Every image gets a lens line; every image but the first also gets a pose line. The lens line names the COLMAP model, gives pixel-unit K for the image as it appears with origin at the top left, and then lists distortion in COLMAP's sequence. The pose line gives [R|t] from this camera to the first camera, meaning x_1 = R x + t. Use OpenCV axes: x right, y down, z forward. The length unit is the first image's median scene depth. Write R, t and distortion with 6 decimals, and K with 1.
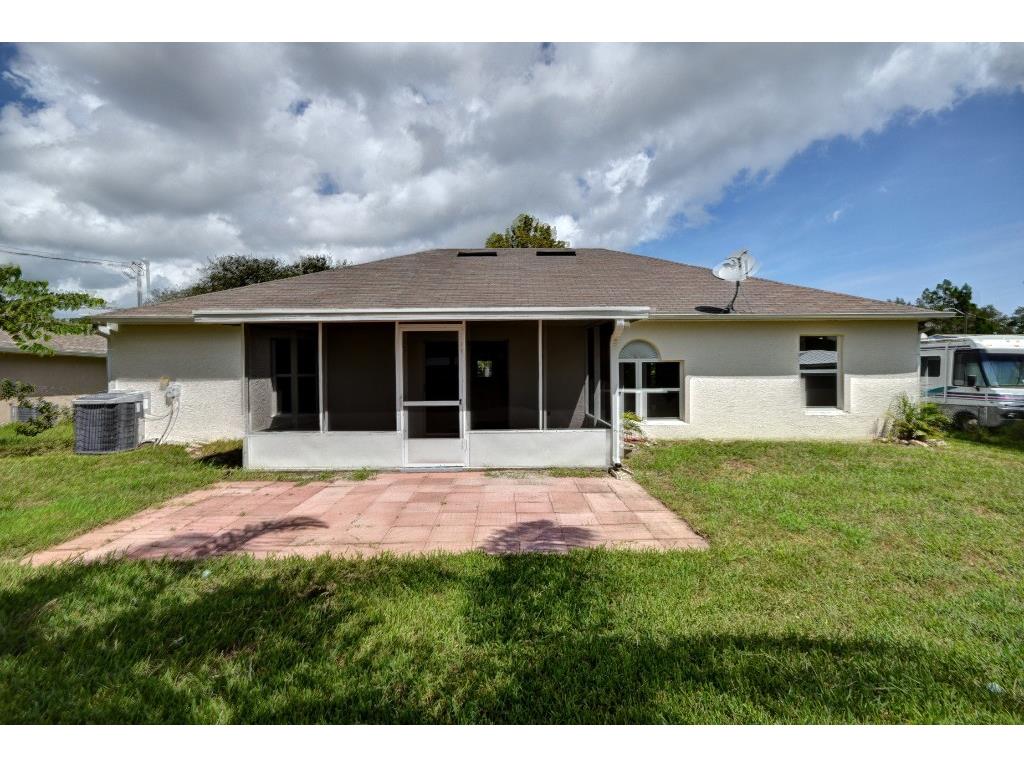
lens RADIAL K [[521.4, 0, 512.5], [0, 521.4, 380.6], [0, 0, 1]] dist [-0.003273, -0.001287]
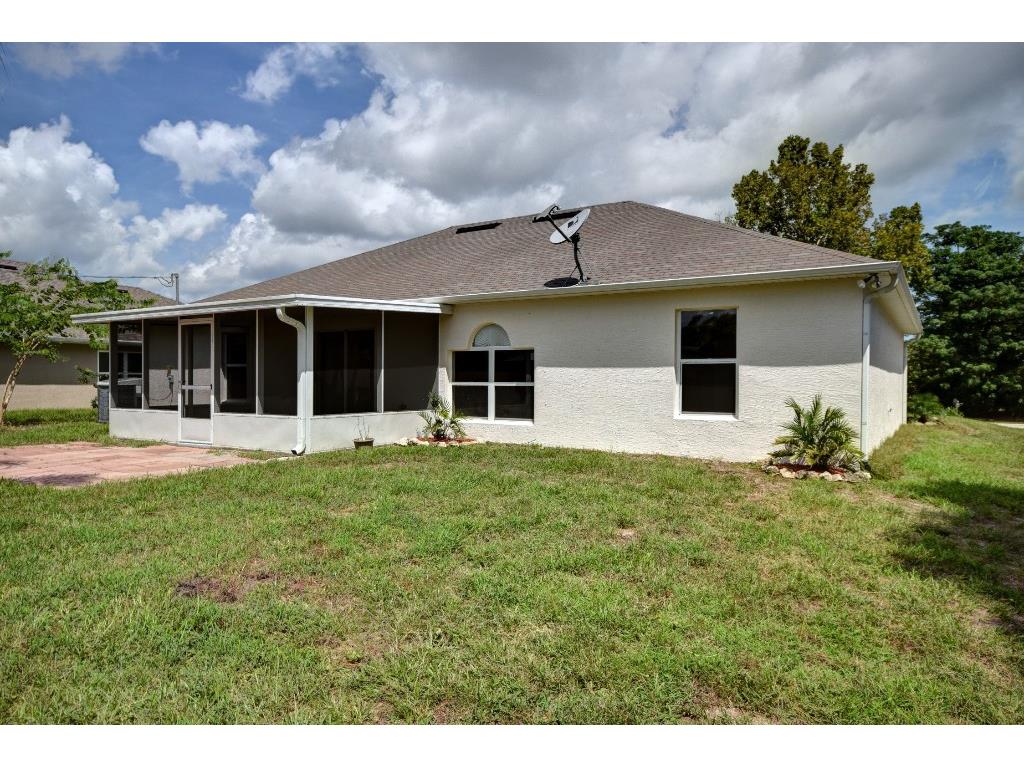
lens RADIAL K [[699.4, 0, 510.1], [0, 699.4, 383.8], [0, 0, 1]] dist [-0.004045, -0.004935]
pose [[0.829130, 0.019130, -0.558729, 0.898412], [-0.013949, 0.999811, 0.013533, 0.003223], [0.558882, -0.003427, 0.829240, 0.084320]]
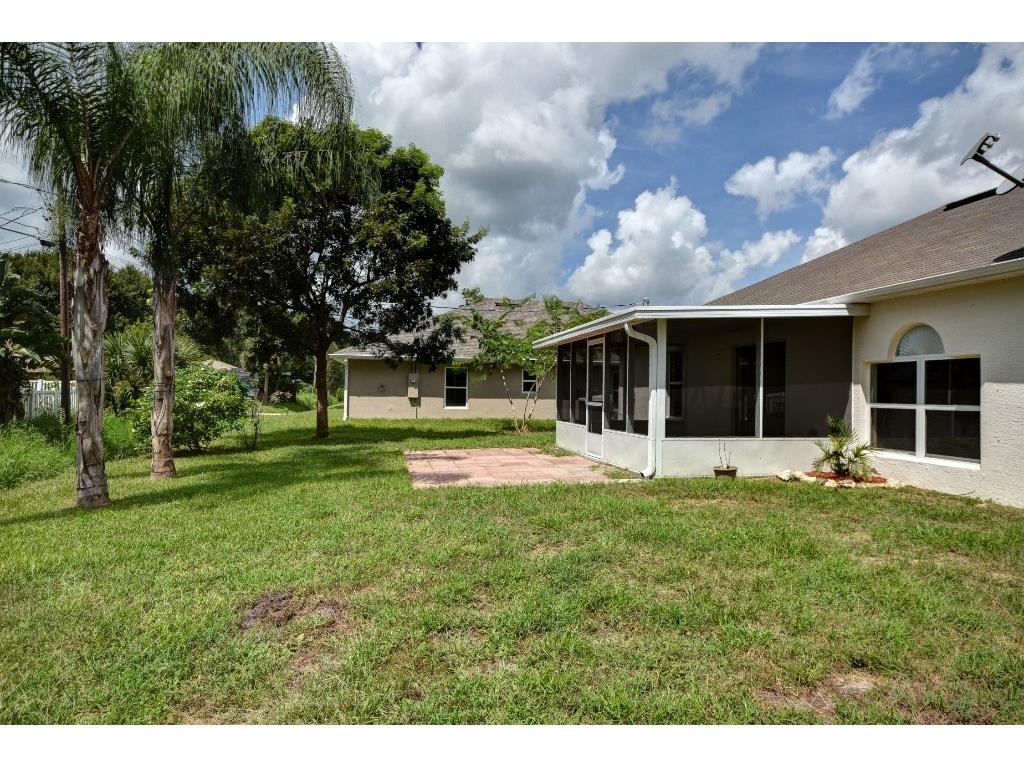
lens RADIAL K [[662.5, 0, 516.9], [0, 662.5, 377.6], [0, 0, 1]] dist [0.007984, 0.007658]
pose [[0.162620, -0.005779, -0.986672, 0.934458], [-0.014134, 0.999867, -0.008186, -0.002091], [0.986588, 0.015277, 0.162516, 0.408126]]
